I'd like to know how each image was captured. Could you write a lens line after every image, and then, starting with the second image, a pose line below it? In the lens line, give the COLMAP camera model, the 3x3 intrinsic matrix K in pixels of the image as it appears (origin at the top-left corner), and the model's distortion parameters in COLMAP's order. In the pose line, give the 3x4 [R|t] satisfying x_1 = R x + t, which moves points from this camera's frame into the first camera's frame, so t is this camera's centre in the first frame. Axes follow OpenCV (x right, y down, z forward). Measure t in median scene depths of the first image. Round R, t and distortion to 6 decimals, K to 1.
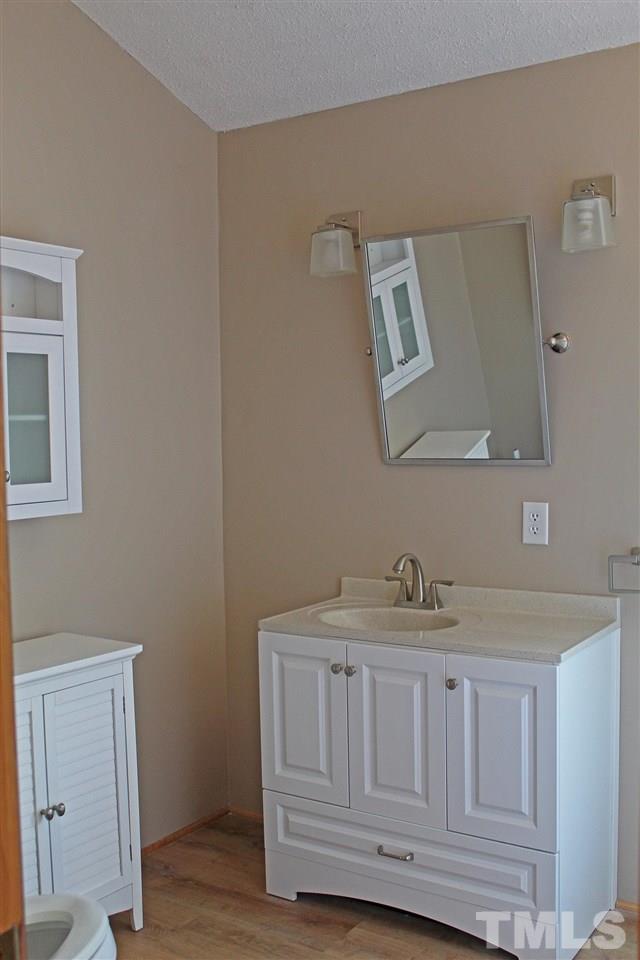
lens RADIAL K [[988.8, 0, 318.3], [0, 988.8, 482.8], [0, 0, 1]] dist [-0.065960, 0.000000]
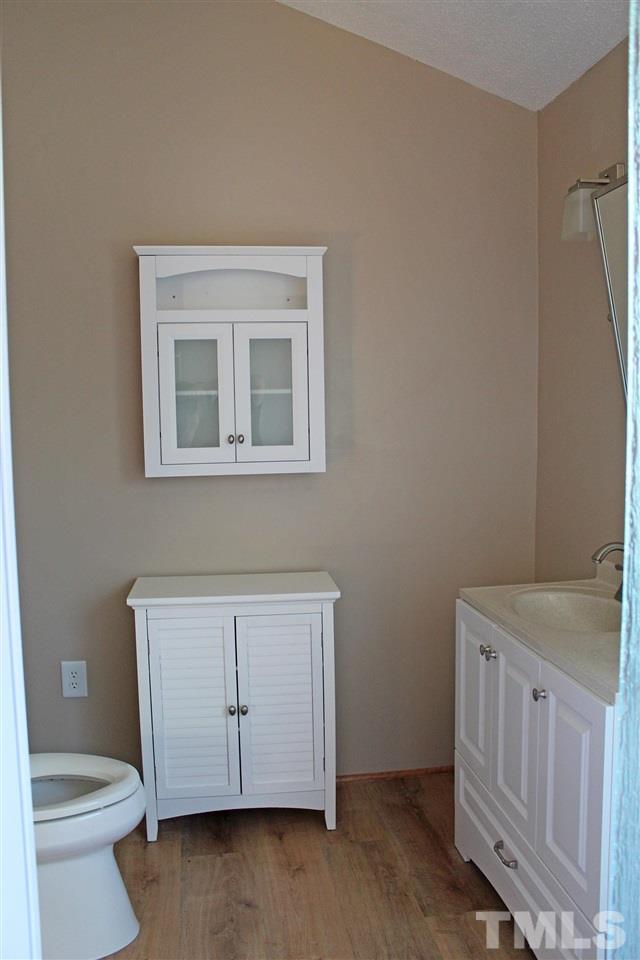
lens RADIAL K [[789.8, 0, 320.8], [0, 789.8, 478.8], [0, 0, 1]] dist [-0.149353, 0.106000]
pose [[0.675100, 0.069920, -0.734406, 0.459832], [-0.034676, 0.997406, 0.063084, -0.021367], [0.736911, -0.017122, 0.675773, 0.371212]]
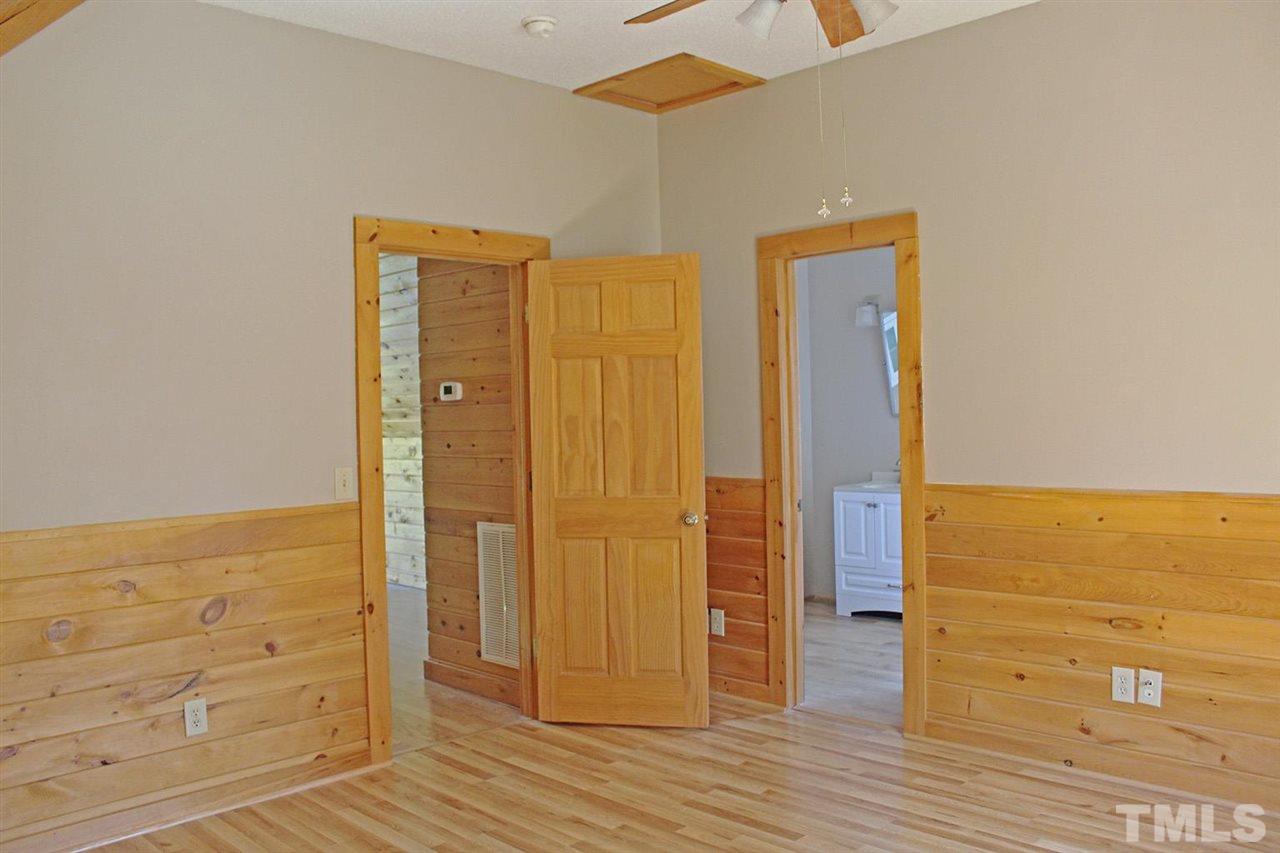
lens RADIAL K [[1053.1, 0, 639.2], [0, 1053.1, 424.0], [0, 0, 1]] dist [-0.149353, 0.106000]
pose [[0.978278, -0.009619, -0.207072, 0.000137], [0.003411, 0.999534, -0.030318, 0.068920], [0.207267, 0.028953, 0.977856, -1.396506]]
